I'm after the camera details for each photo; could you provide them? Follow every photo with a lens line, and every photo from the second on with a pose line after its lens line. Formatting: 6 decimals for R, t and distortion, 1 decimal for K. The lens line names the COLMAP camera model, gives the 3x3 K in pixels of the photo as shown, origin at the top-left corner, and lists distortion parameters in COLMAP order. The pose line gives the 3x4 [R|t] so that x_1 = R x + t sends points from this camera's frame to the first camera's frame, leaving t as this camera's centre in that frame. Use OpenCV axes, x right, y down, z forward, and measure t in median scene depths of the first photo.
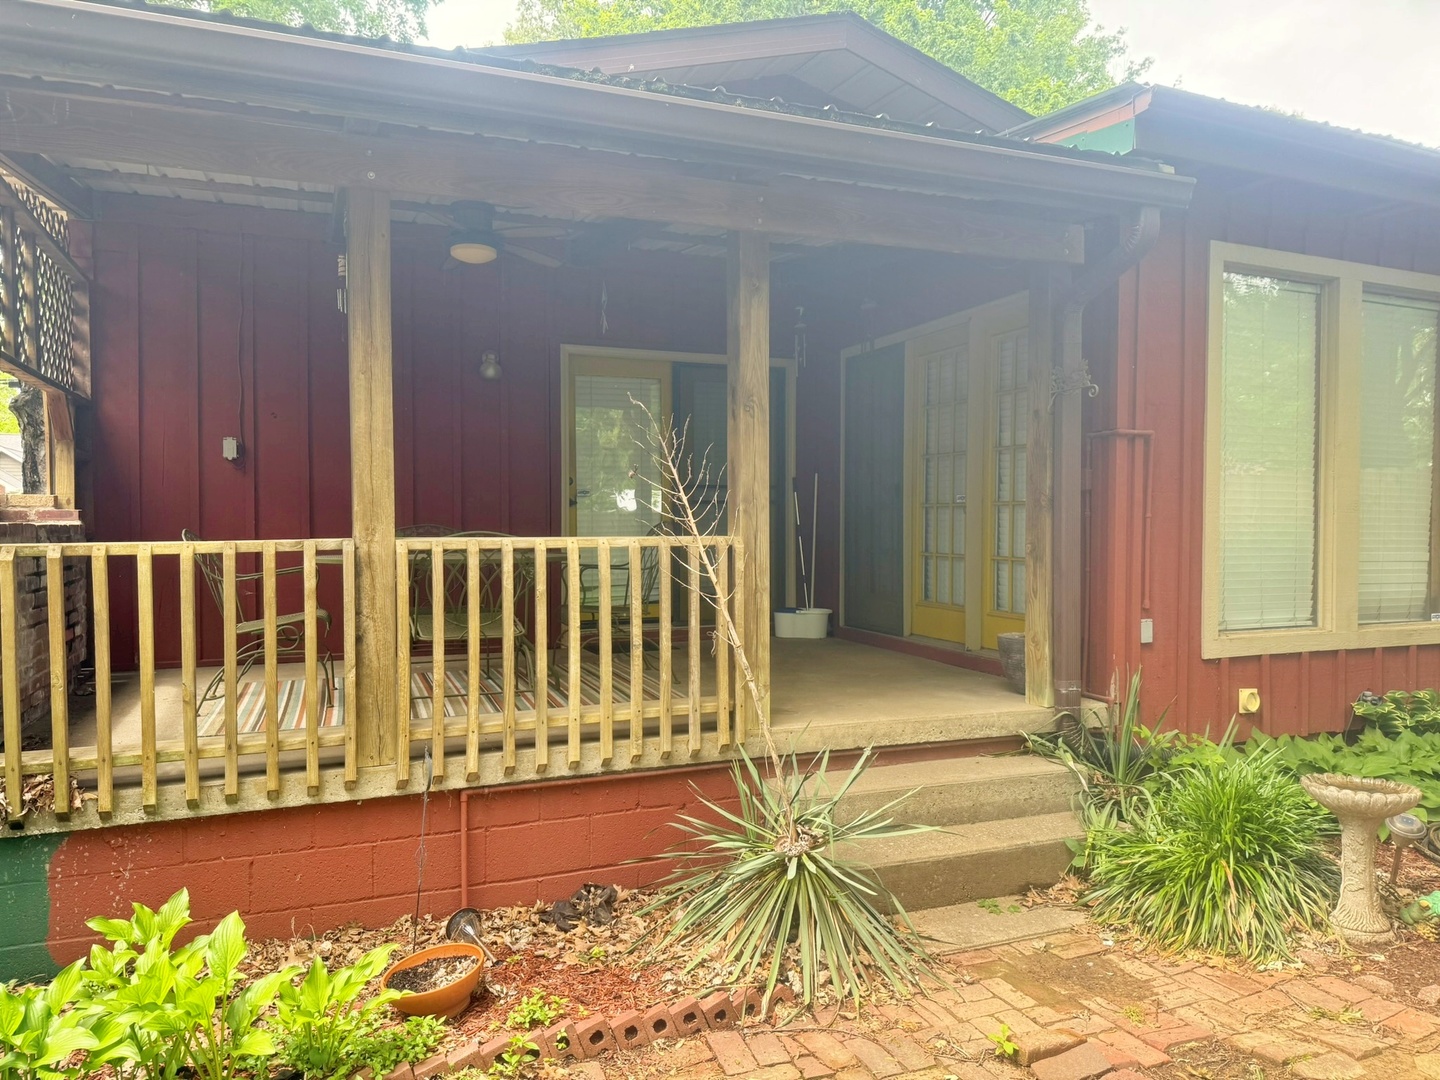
lens RADIAL K [[1071.4, 0, 720.0], [0, 1071.4, 540.0], [0, 0, 1]] dist [0.153373, -0.239017]
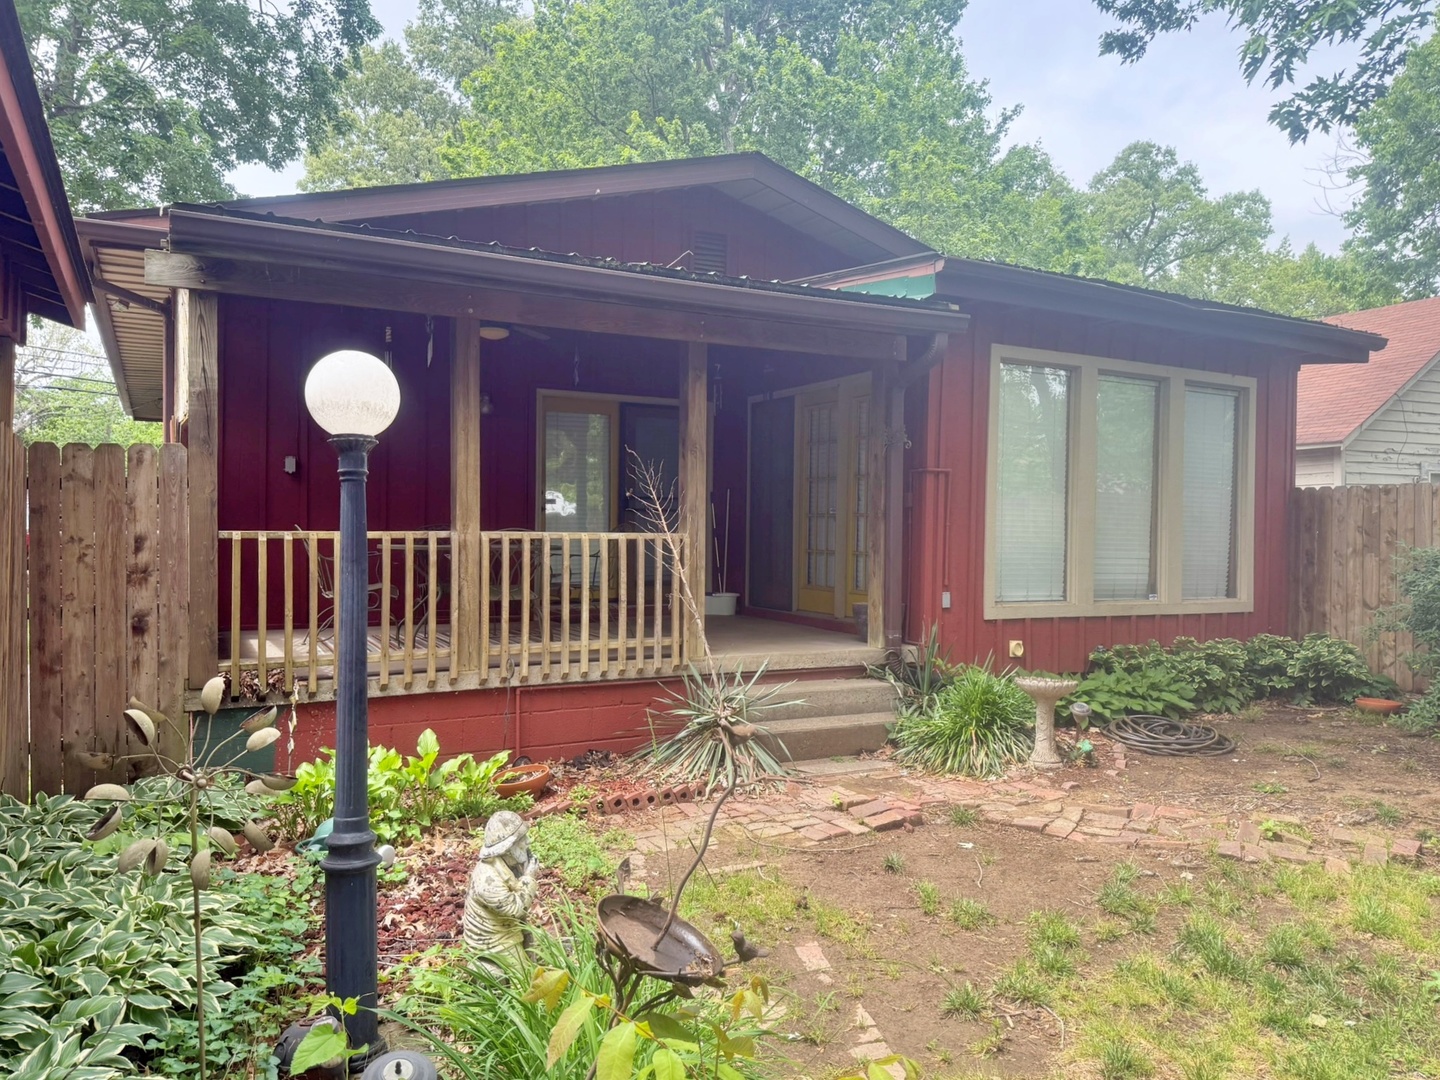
lens RADIAL K [[1071.4, 0, 720.0], [0, 1071.4, 540.0], [0, 0, 1]] dist [0.153373, -0.239017]
pose [[0.995428, 0.012275, 0.094728, -0.081277], [-0.011789, 0.999914, -0.005689, 0.013993], [-0.094790, 0.004546, 0.995487, -0.562758]]
